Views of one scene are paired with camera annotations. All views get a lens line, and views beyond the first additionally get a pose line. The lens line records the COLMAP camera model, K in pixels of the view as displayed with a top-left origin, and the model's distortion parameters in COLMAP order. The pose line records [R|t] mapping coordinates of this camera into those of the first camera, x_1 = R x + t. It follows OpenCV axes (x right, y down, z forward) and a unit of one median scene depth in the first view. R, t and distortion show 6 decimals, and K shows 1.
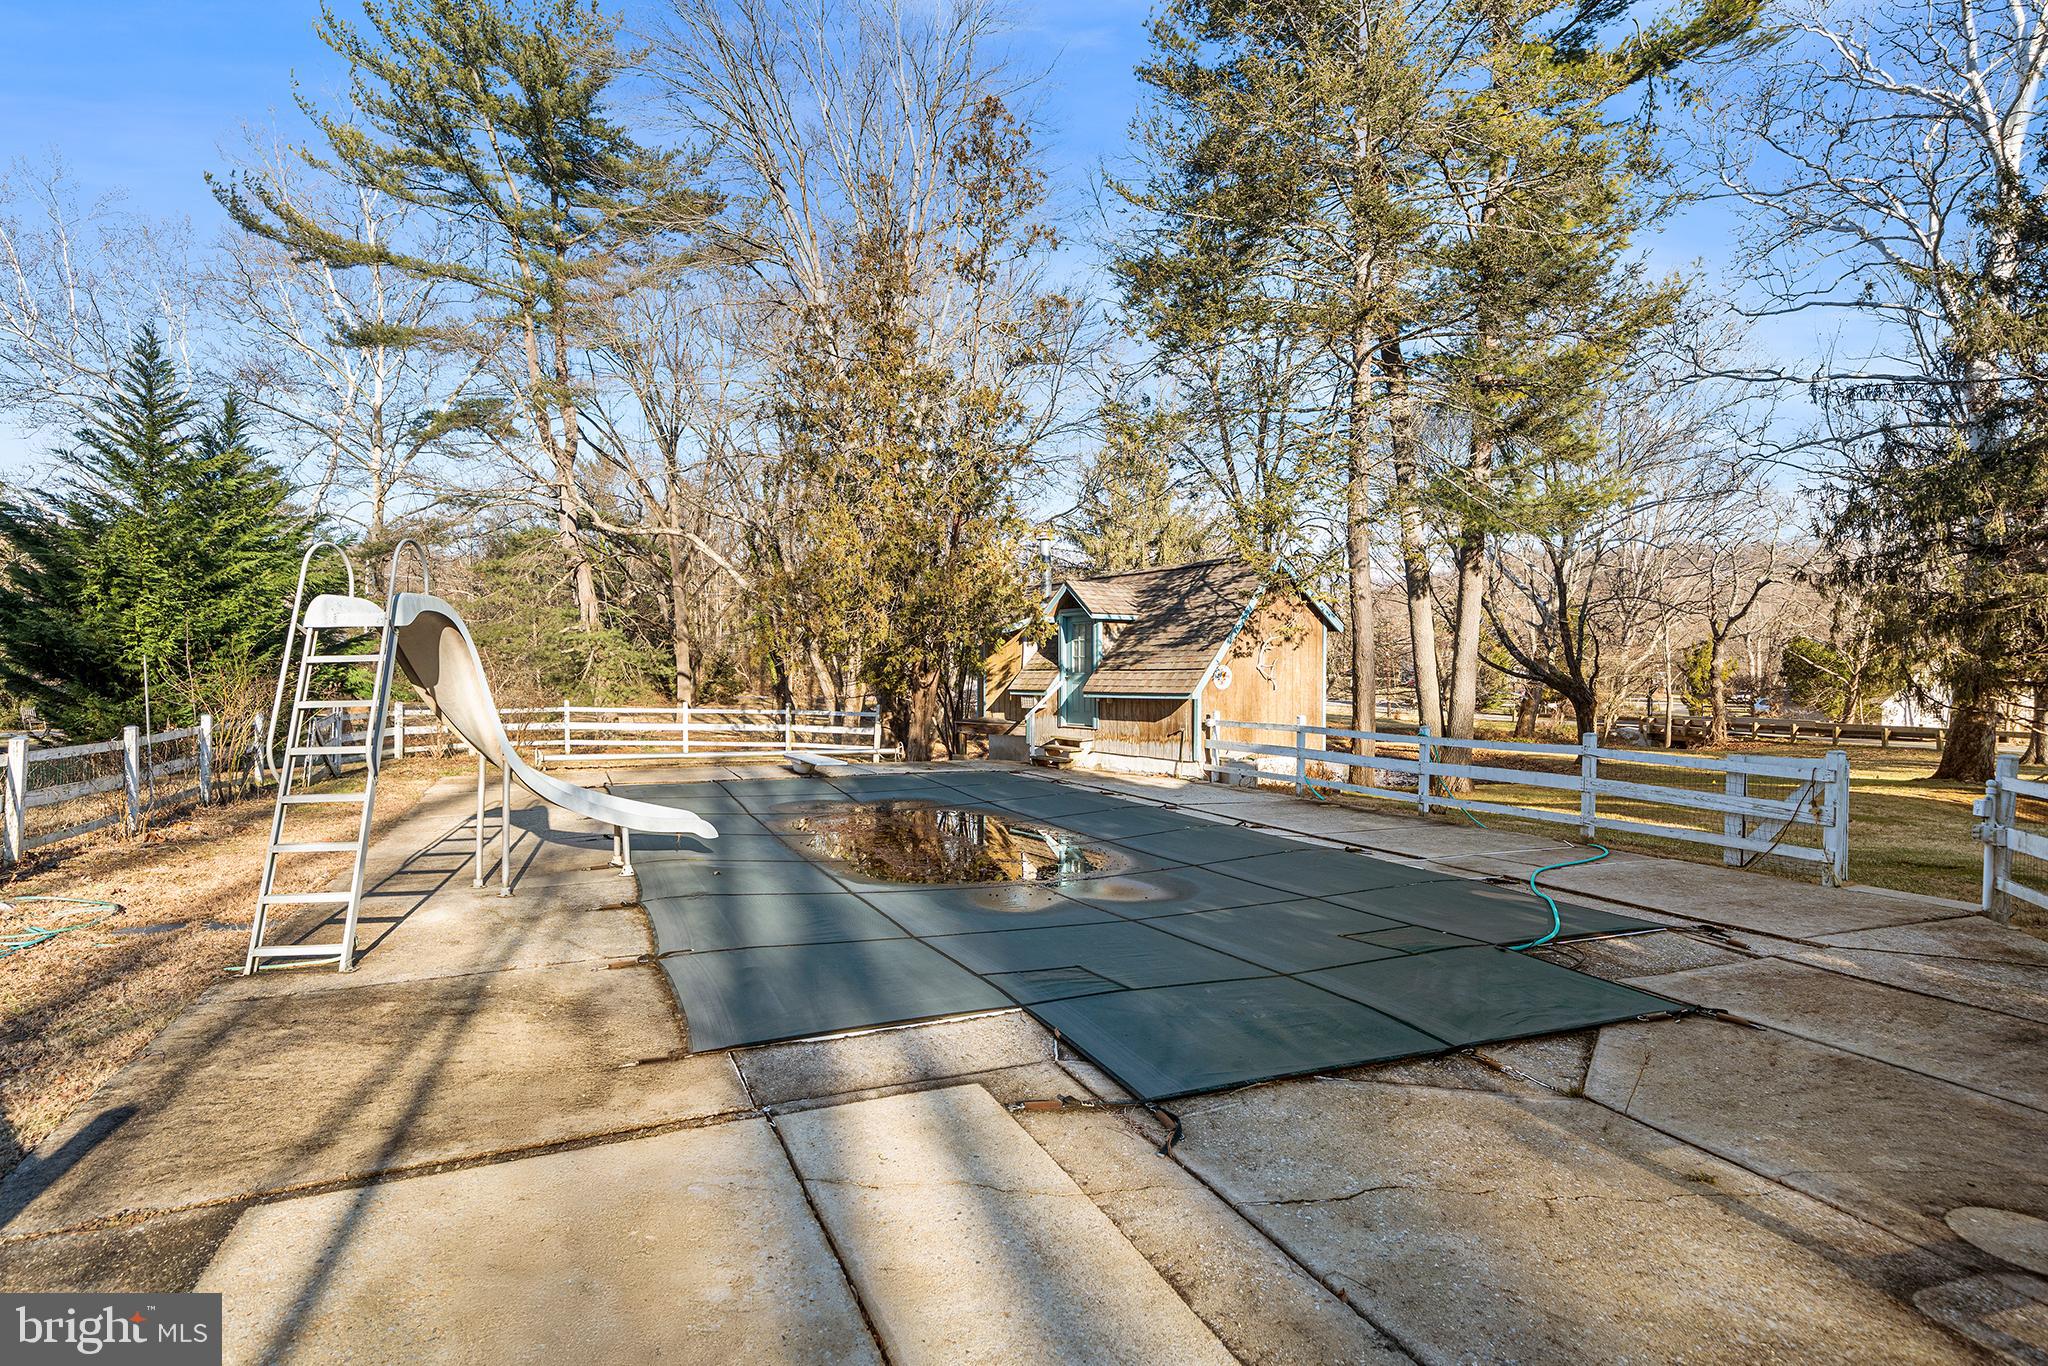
lens RADIAL K [[1062.3, 0, 1018.9], [0, 1062.3, 678.4], [0, 0, 1]] dist [0.003243, 0.000409]
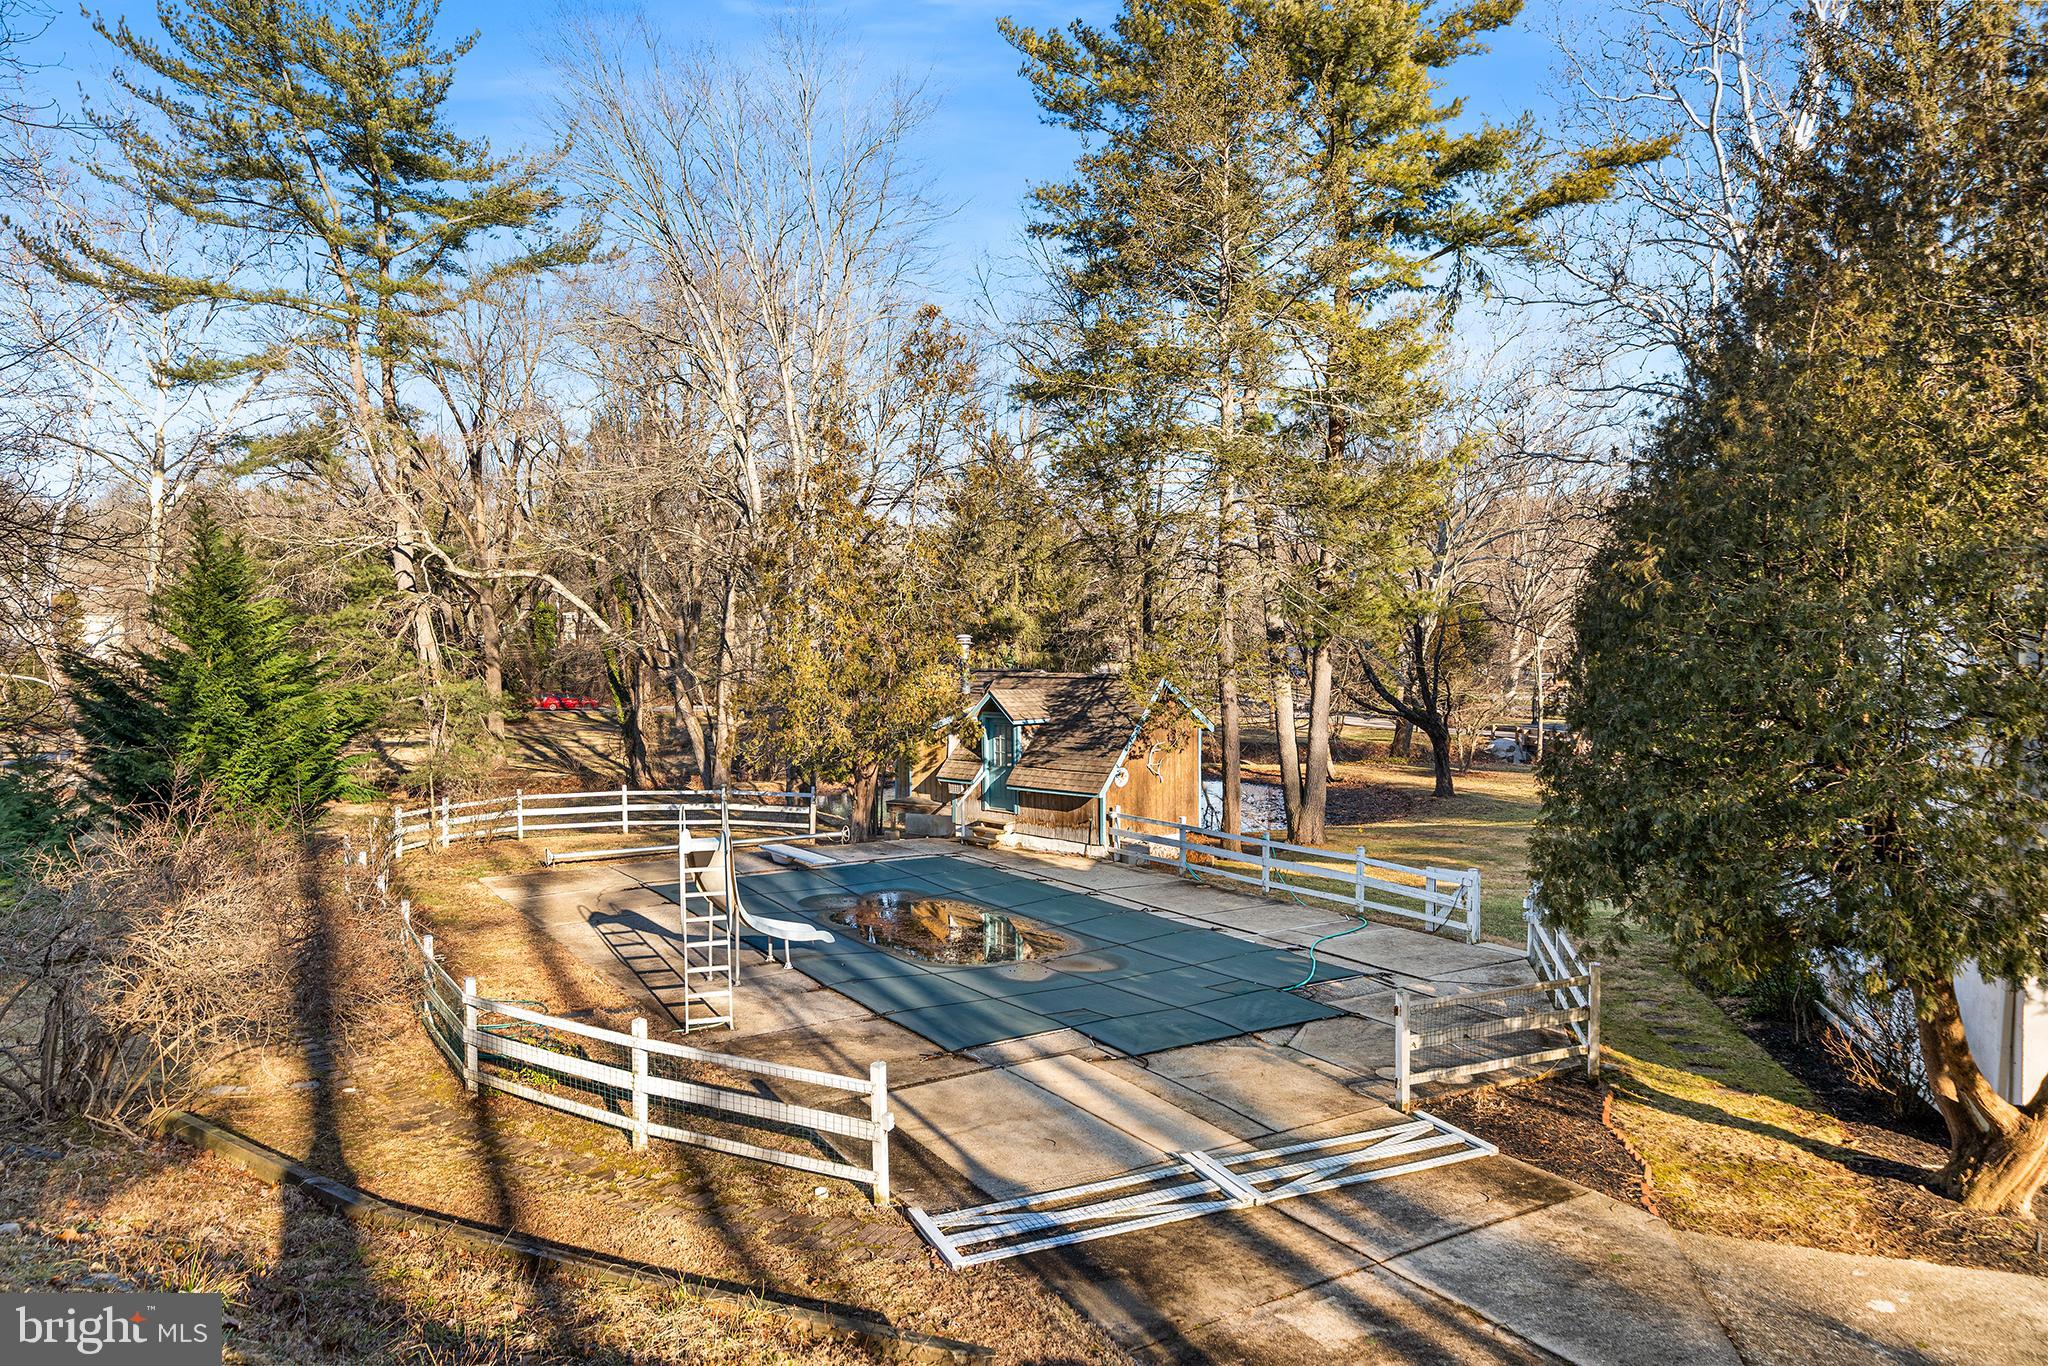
lens RADIAL K [[1348.2, 0, 1025.2], [0, 1348.2, 678.0], [0, 0, 1]] dist [0.030752, 0.001904]
pose [[0.988799, -0.014727, 0.148527, -0.149311], [0.011216, 0.999638, 0.024447, -0.150652], [-0.148833, -0.022508, 0.988606, -0.539588]]
